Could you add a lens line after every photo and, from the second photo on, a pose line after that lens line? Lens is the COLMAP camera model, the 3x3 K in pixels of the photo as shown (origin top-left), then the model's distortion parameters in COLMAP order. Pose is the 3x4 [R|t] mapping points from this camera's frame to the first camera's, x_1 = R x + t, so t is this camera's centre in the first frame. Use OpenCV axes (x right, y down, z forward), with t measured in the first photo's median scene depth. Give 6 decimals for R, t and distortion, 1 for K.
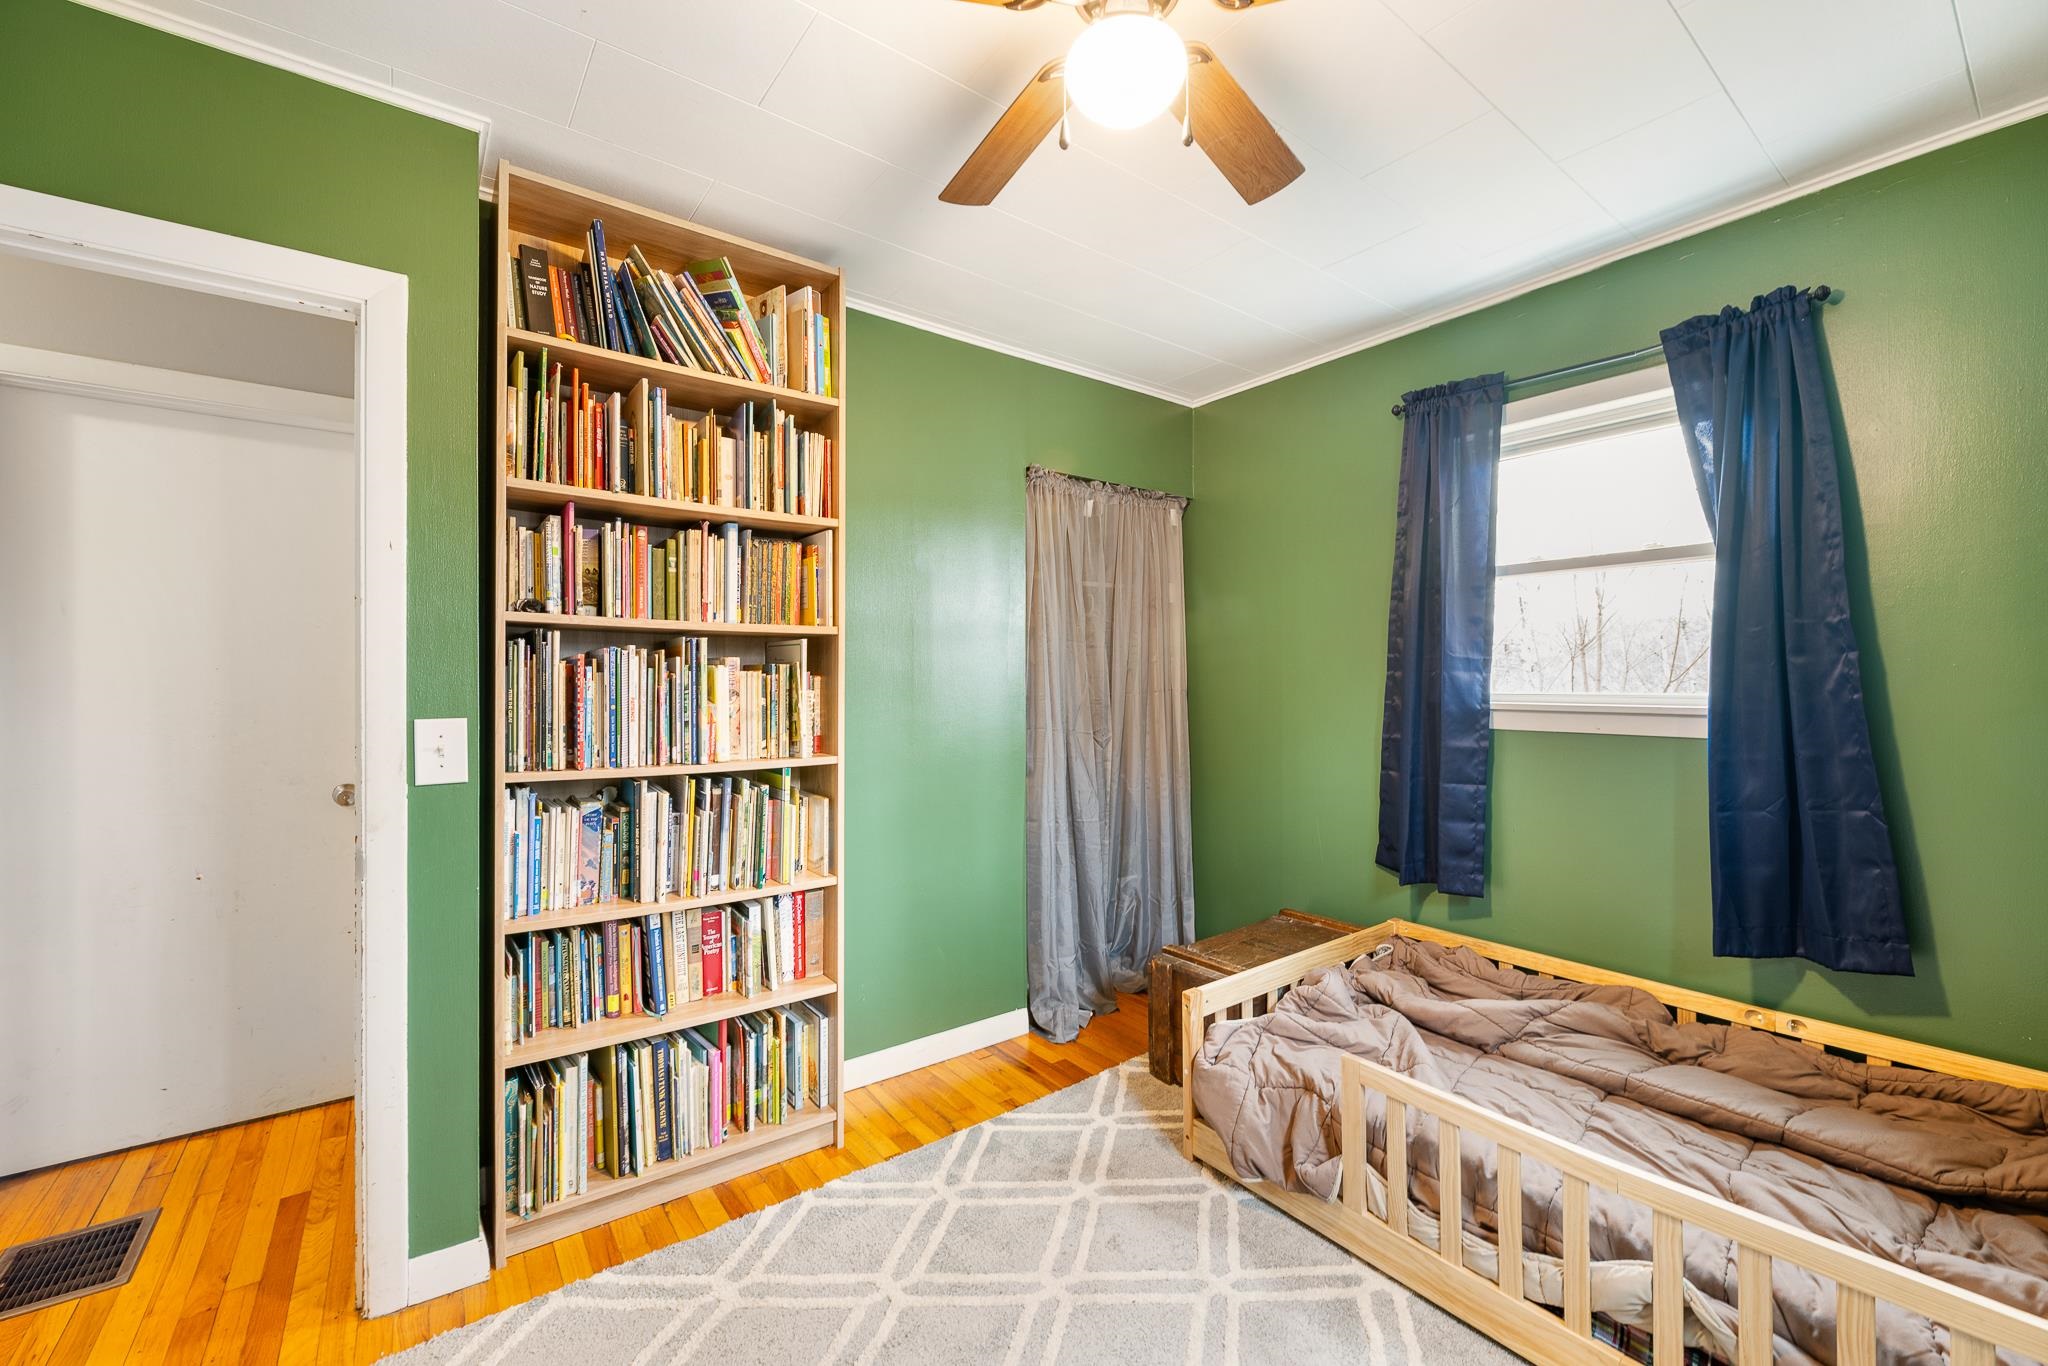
lens RADIAL K [[828.9, 0, 1022.8], [0, 828.9, 685.4], [0, 0, 1]] dist [-0.001607, -0.000812]
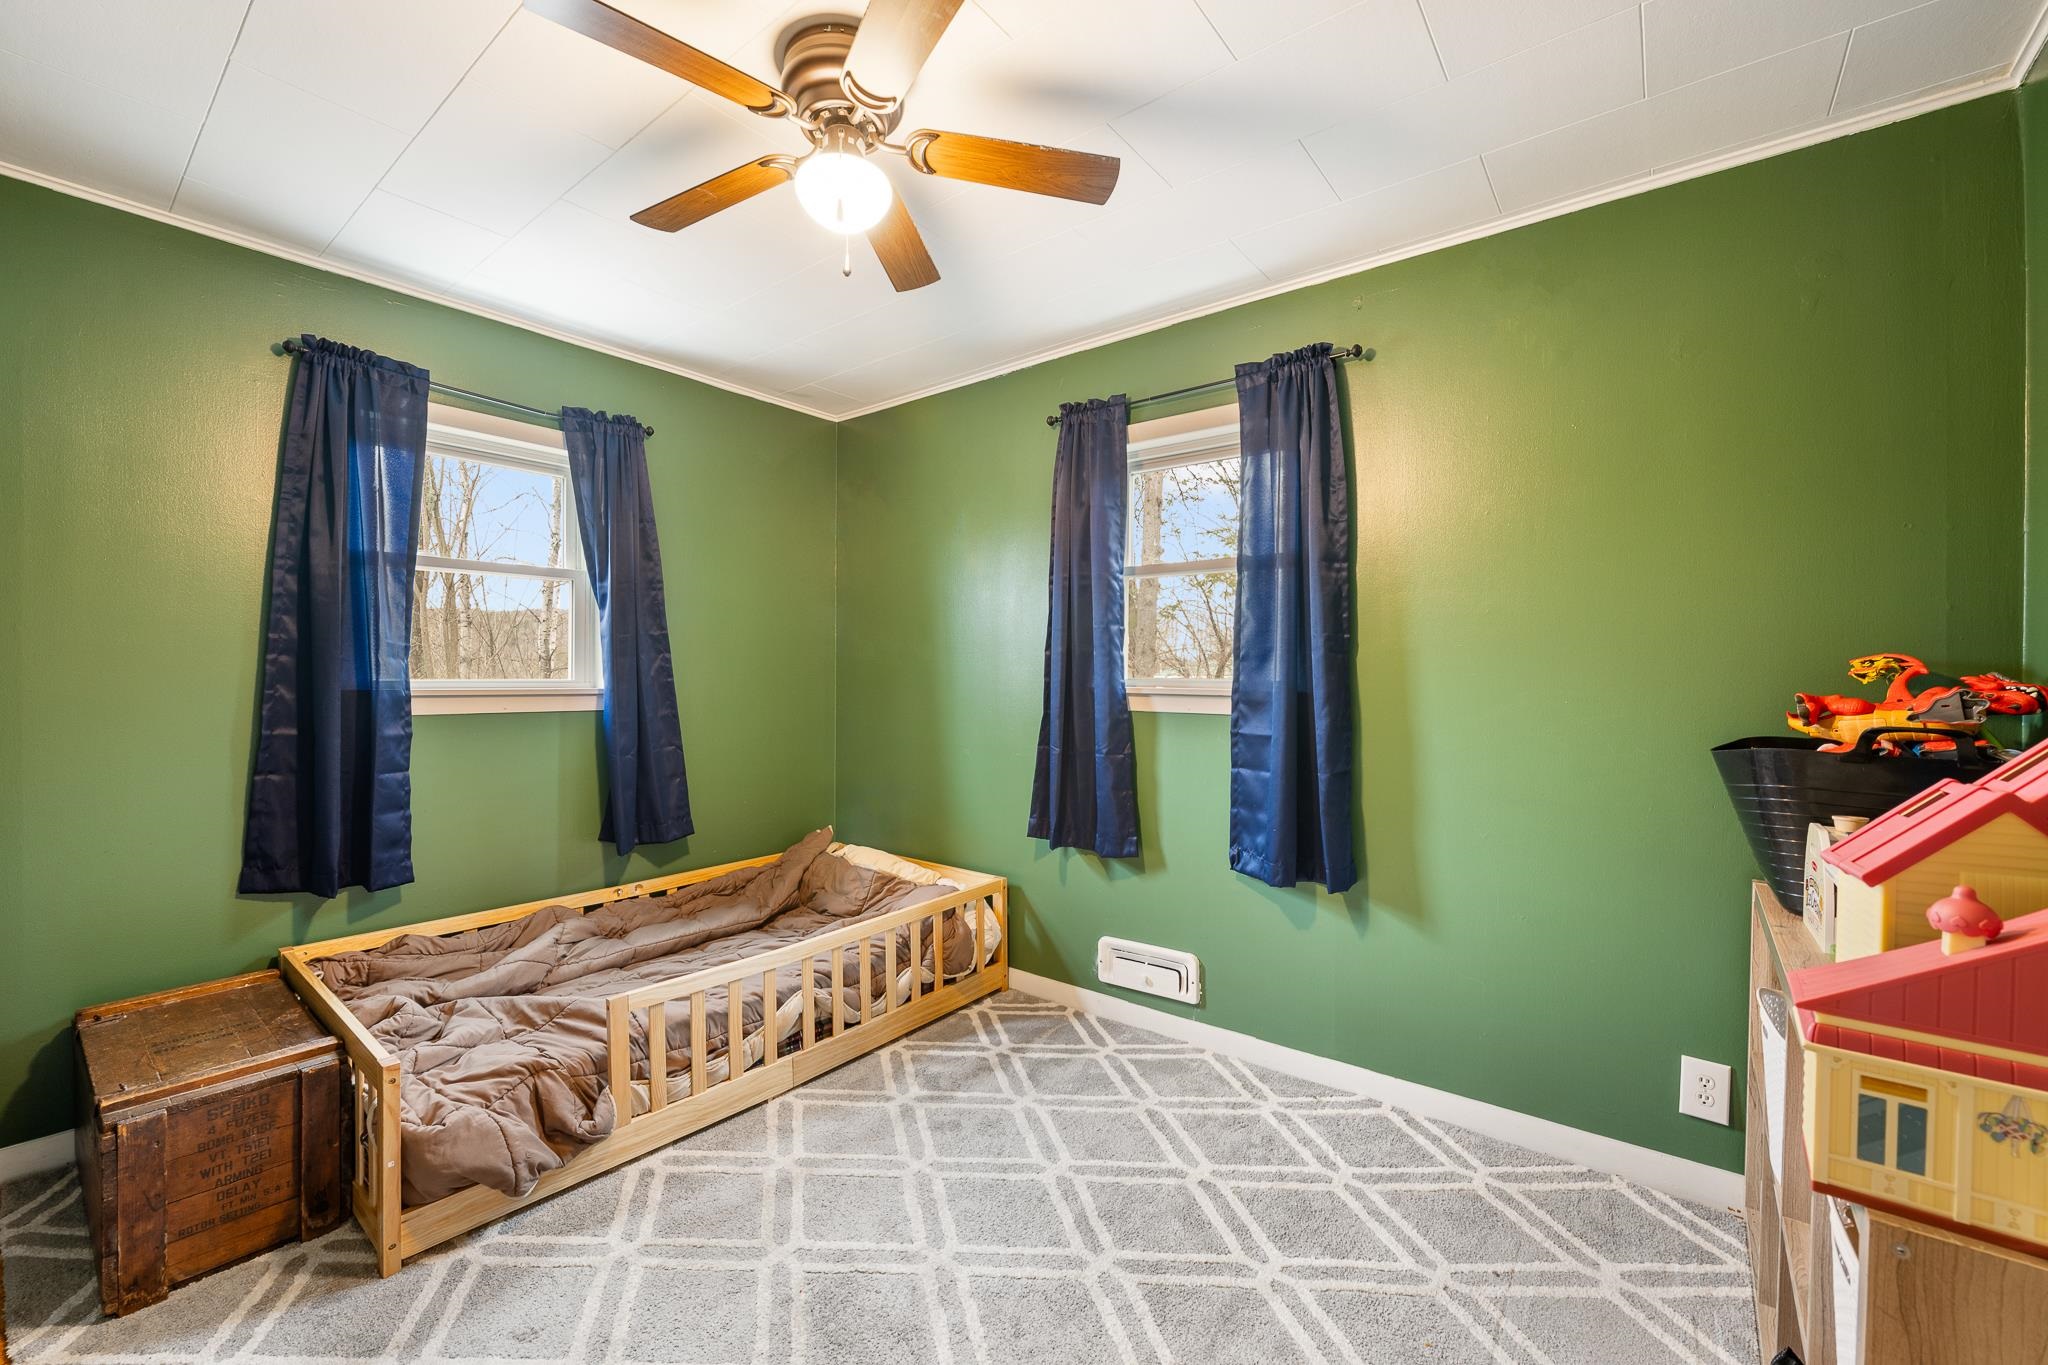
lens RADIAL K [[828.9, 0, 1020.4], [0, 828.9, 685.6], [0, 0, 1]] dist [-0.001607, -0.000812]
pose [[-0.247993, -0.012502, 0.968681, -0.763722], [-0.003366, 0.999922, 0.012044, 0.002590], [-0.968756, -0.000274, -0.248016, 0.673228]]
